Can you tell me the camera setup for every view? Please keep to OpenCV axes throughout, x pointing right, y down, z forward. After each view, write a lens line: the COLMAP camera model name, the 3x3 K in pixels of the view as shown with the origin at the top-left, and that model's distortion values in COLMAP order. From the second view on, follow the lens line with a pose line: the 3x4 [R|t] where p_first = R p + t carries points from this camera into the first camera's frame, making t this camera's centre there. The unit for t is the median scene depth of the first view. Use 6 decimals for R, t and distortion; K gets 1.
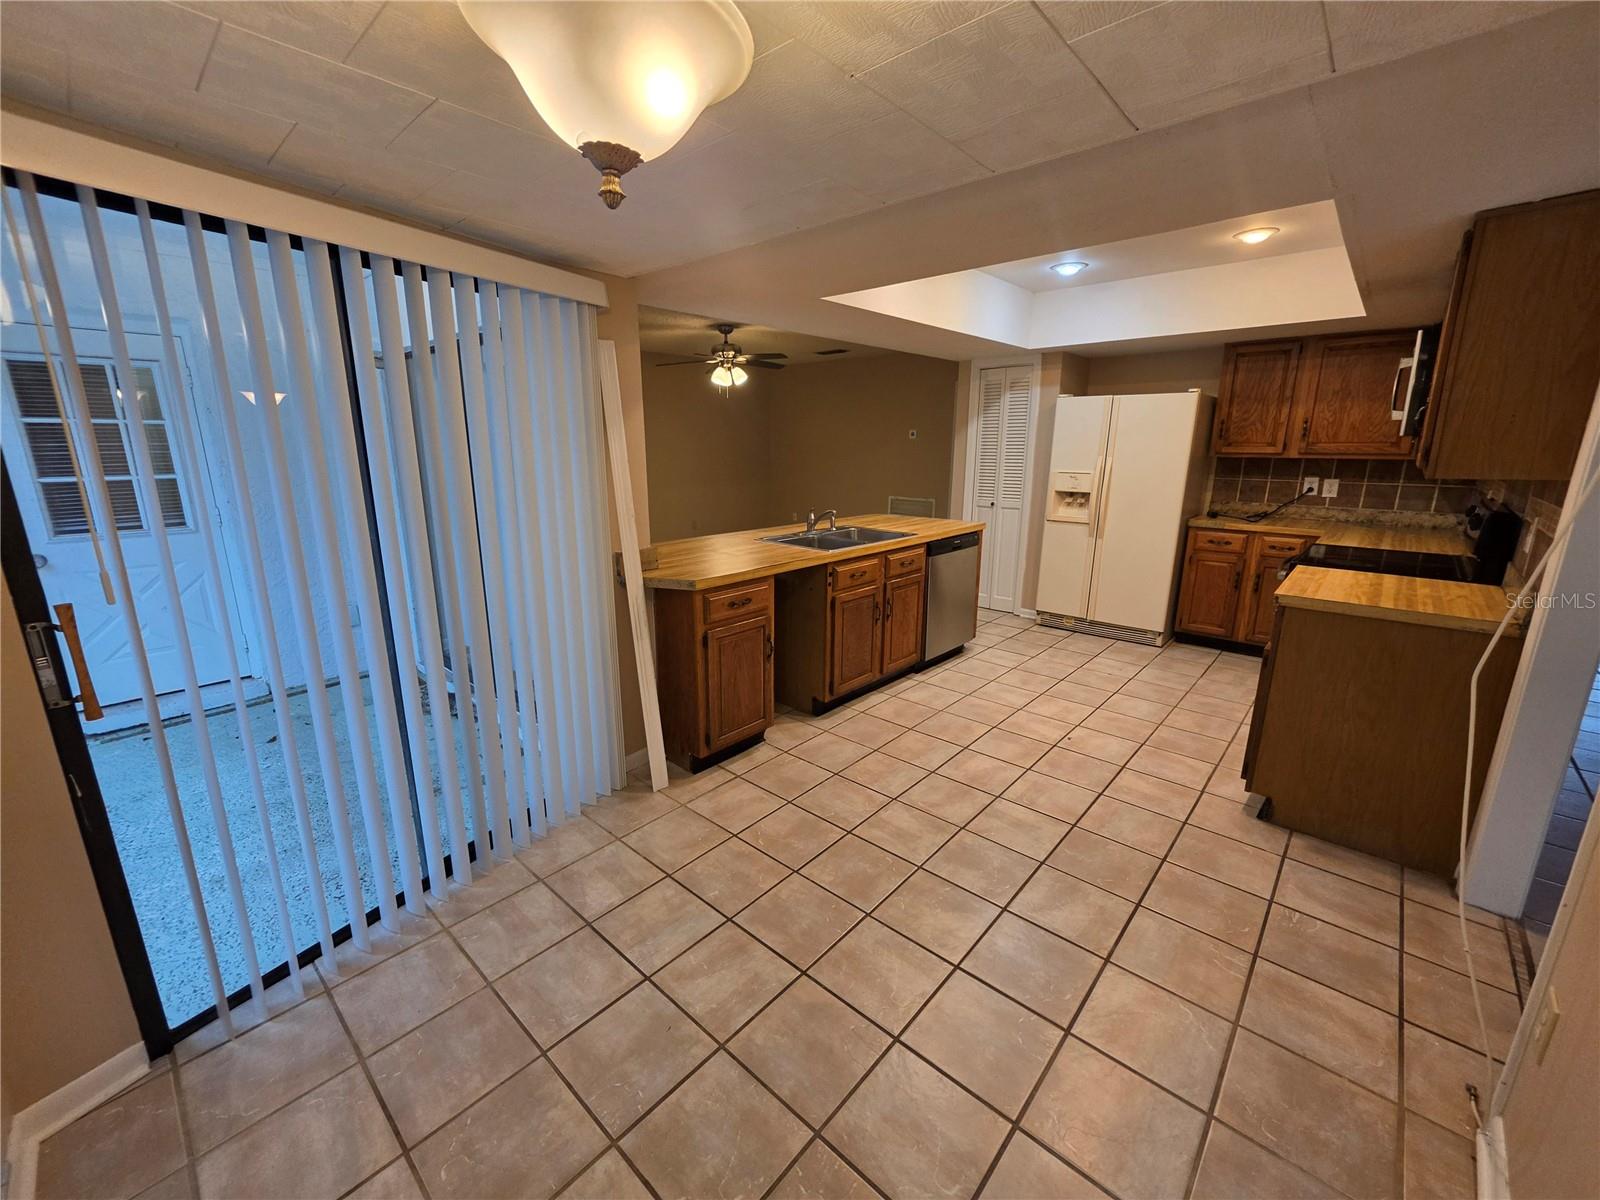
lens RADIAL K [[653.0, 0, 797.3], [0, 653.0, 596.2], [0, 0, 1]] dist [0.001740, -0.000489]
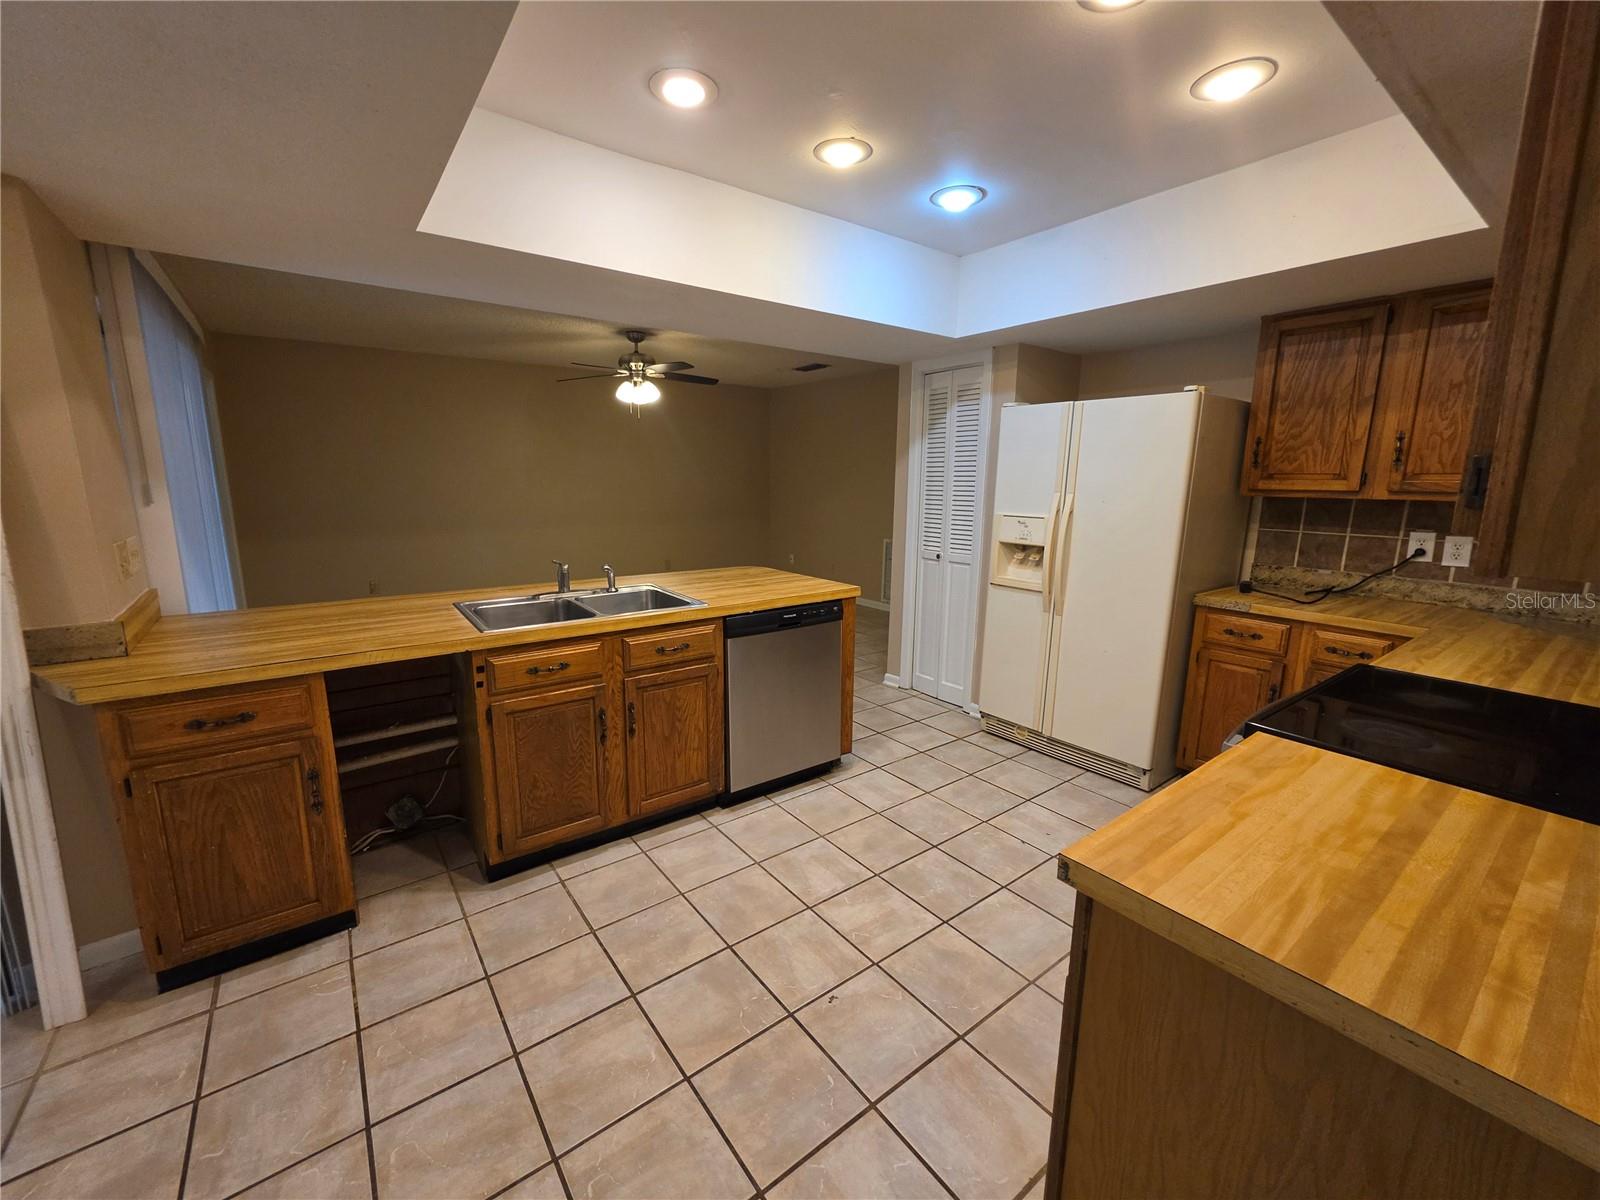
lens RADIAL K [[653.0, 0, 793.4], [0, 653.0, 596.9], [0, 0, 1]] dist [0.001740, -0.000489]
pose [[0.981380, 0.042880, -0.187226, 0.347988], [-0.052295, 0.997588, -0.045640, -0.067579], [0.184818, 0.054582, 0.981256, 0.321827]]
